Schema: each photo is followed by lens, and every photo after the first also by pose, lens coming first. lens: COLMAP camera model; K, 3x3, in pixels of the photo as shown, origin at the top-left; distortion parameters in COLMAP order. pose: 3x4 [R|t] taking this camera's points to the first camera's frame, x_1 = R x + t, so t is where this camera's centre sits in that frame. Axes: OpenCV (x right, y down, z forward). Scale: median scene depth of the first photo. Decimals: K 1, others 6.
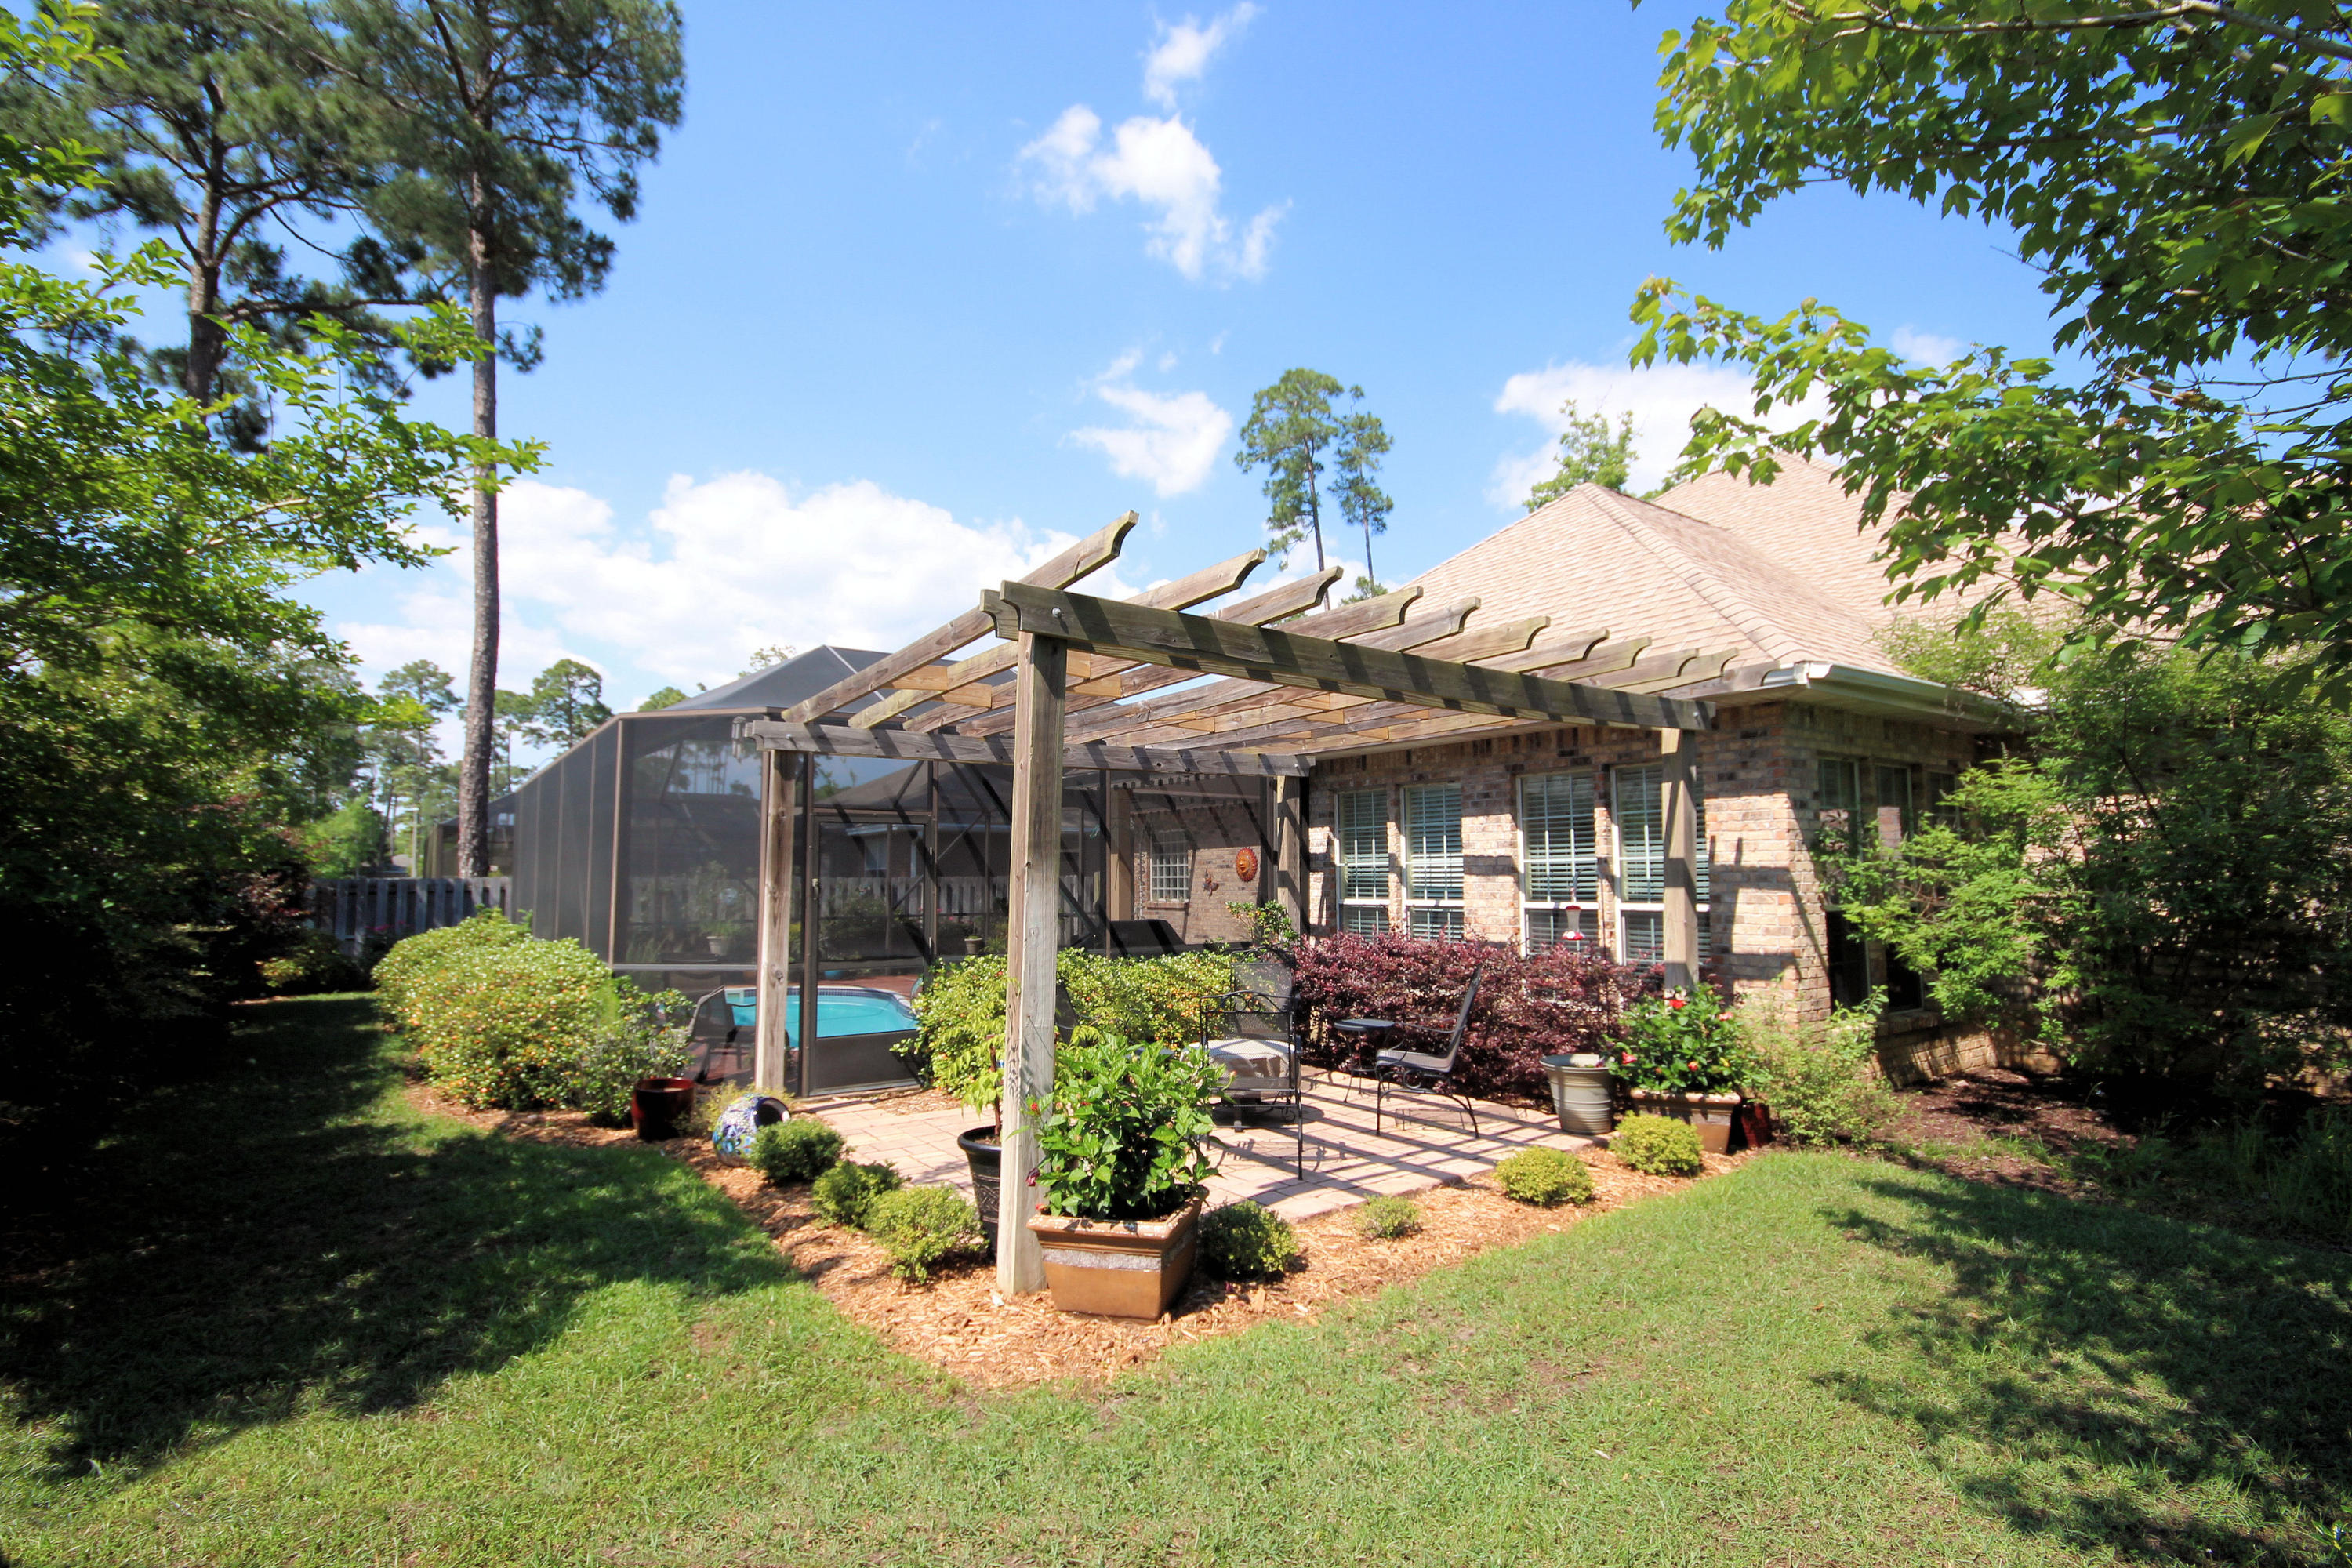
lens RADIAL K [[1092.5, 0, 1174.1], [0, 1092.5, 790.2], [0, 0, 1]] dist [0.000532, 0.000225]
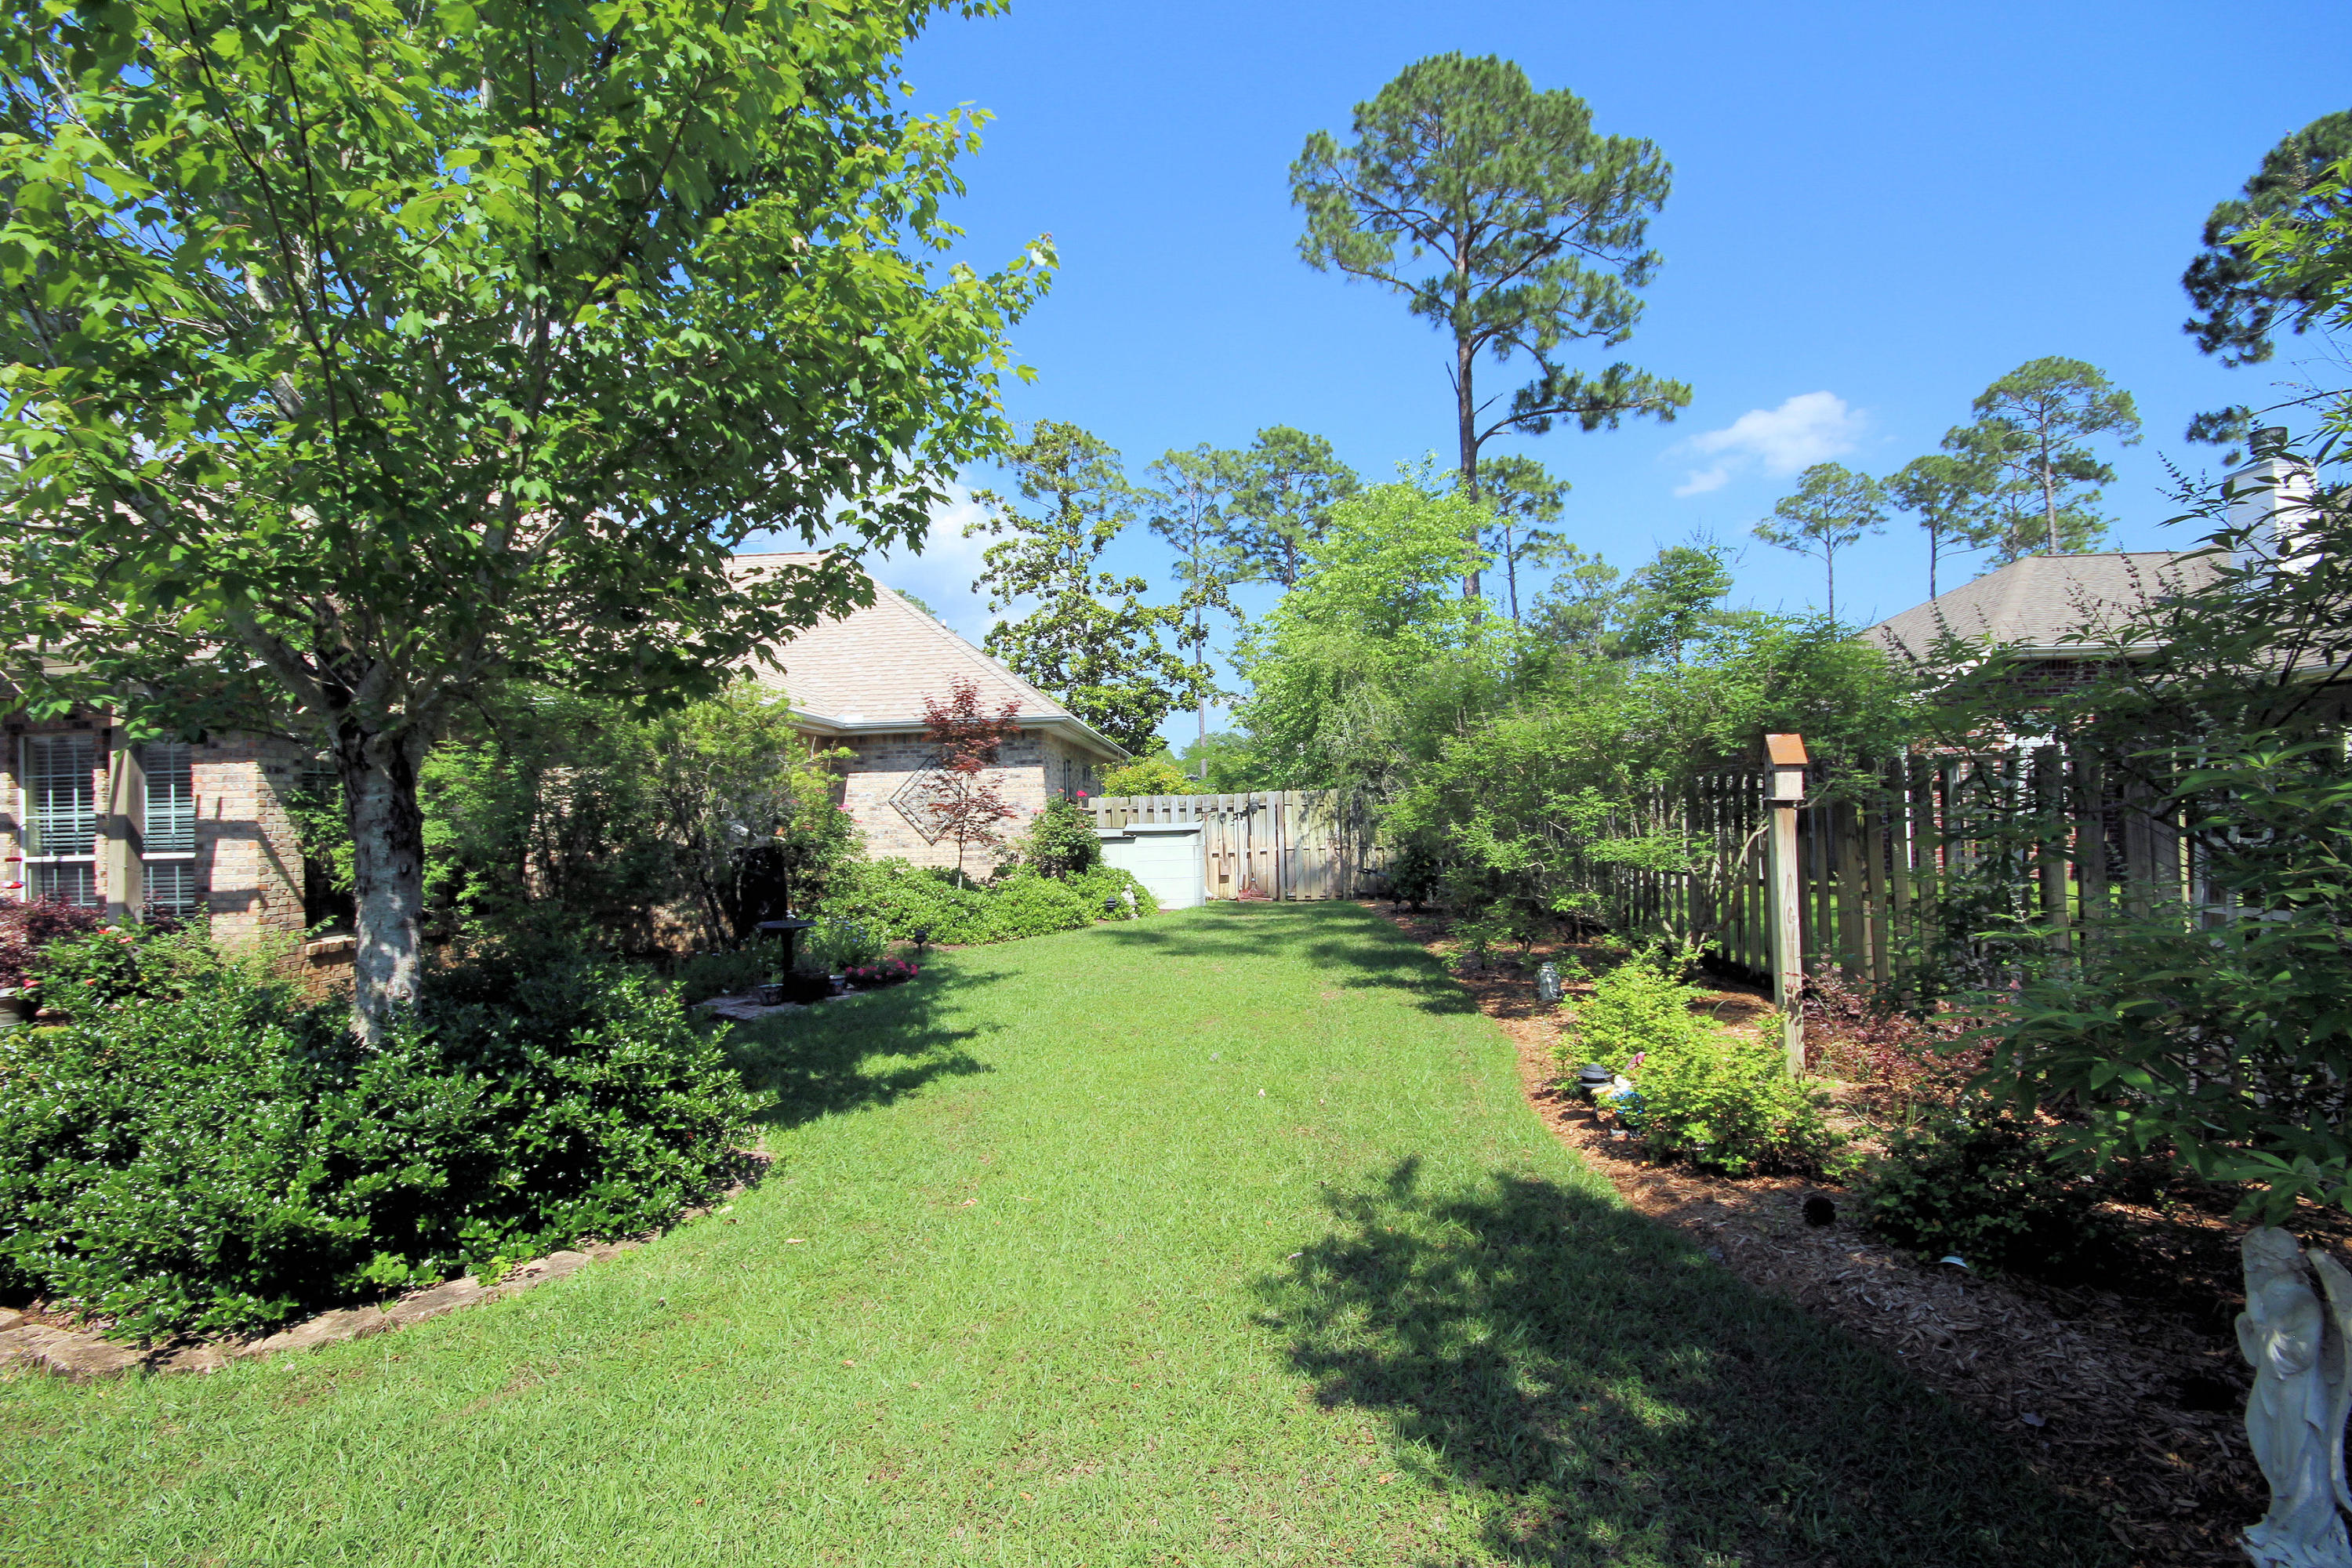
lens RADIAL K [[1081.4, 0, 1168.3], [0, 1081.4, 788.9], [0, 0, 1]] dist [0.019815, -0.015813]
pose [[0.613422, 0.004866, 0.789740, 0.174088], [-0.039242, 0.998934, 0.024326, -0.030400], [-0.788780, -0.045913, 0.612959, -0.485771]]
